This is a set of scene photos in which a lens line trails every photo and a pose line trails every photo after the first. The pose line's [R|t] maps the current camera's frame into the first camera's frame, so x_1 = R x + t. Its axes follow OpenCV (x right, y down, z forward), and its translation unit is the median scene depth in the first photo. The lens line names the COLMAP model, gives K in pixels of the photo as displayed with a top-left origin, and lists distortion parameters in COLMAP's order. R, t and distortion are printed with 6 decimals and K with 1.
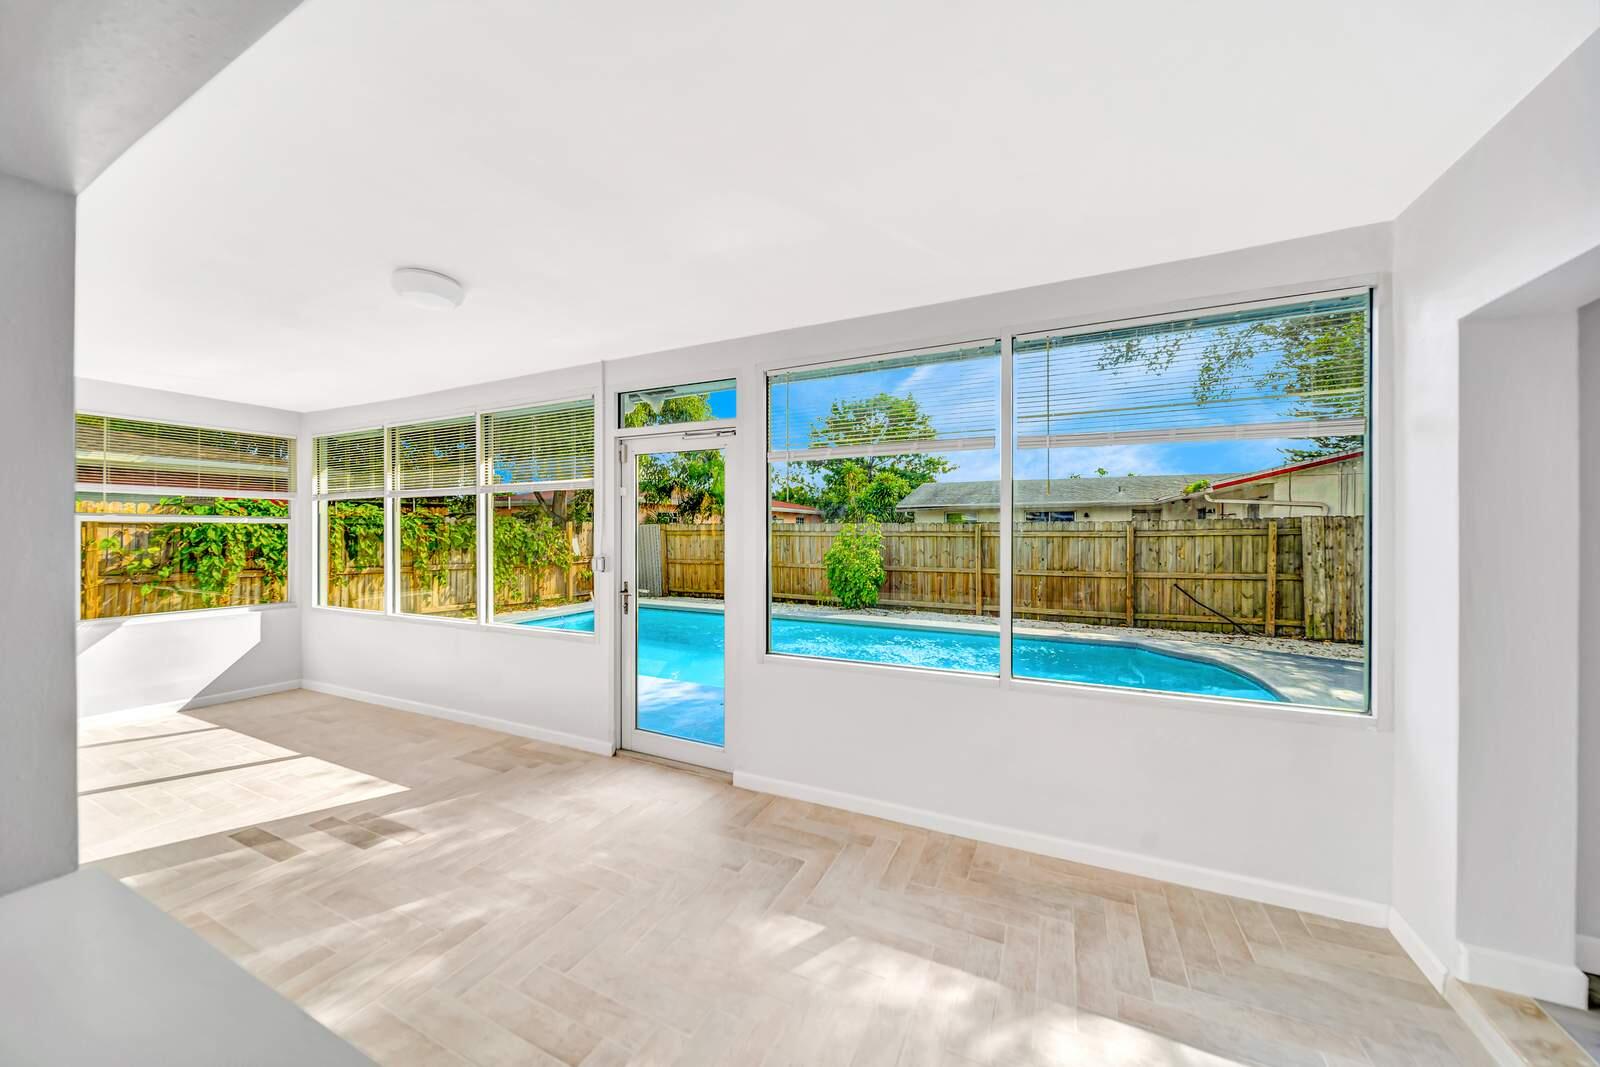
lens RADIAL K [[565.6, 0, 794.0], [0, 565.6, 533.2], [0, 0, 1]] dist [-0.001173, -0.000191]
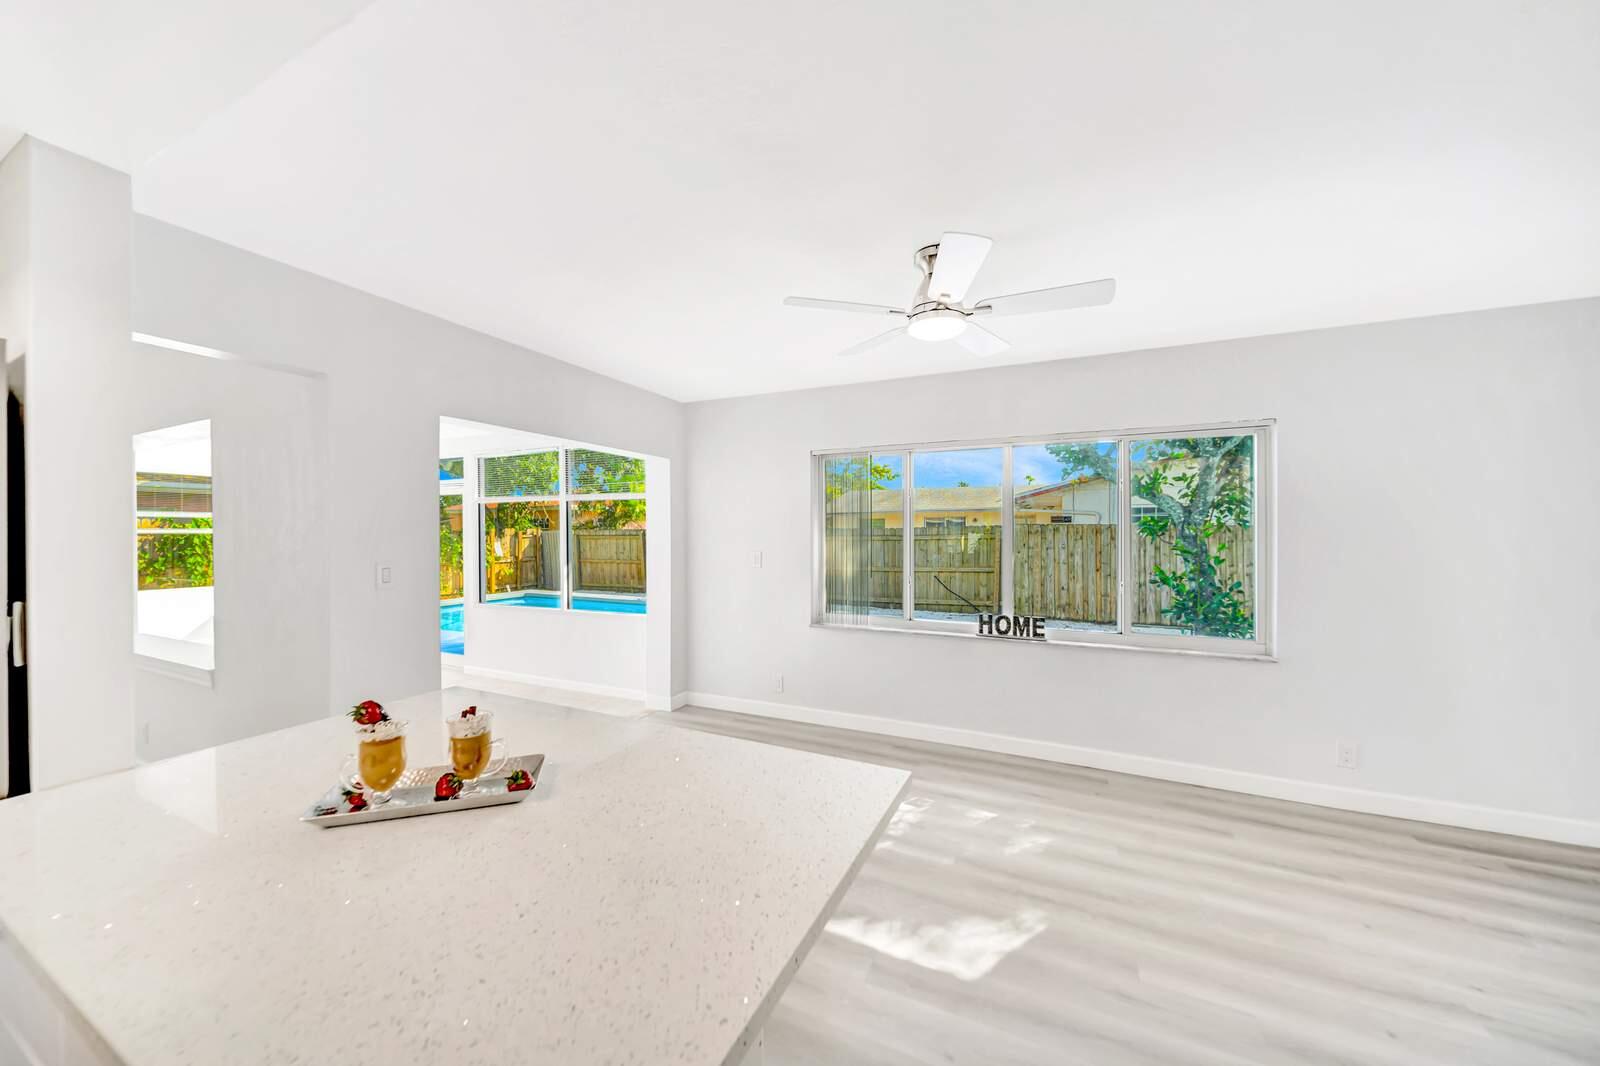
lens RADIAL K [[565.6, 0, 794.0], [0, 565.6, 532.7], [0, 0, 1]] dist [-0.001173, -0.000191]
pose [[0.999994, -0.003313, 0.000764, 0.383776], [0.003316, 0.999983, -0.004827, -0.005215], [-0.000748, 0.004830, 0.999988, -0.343736]]
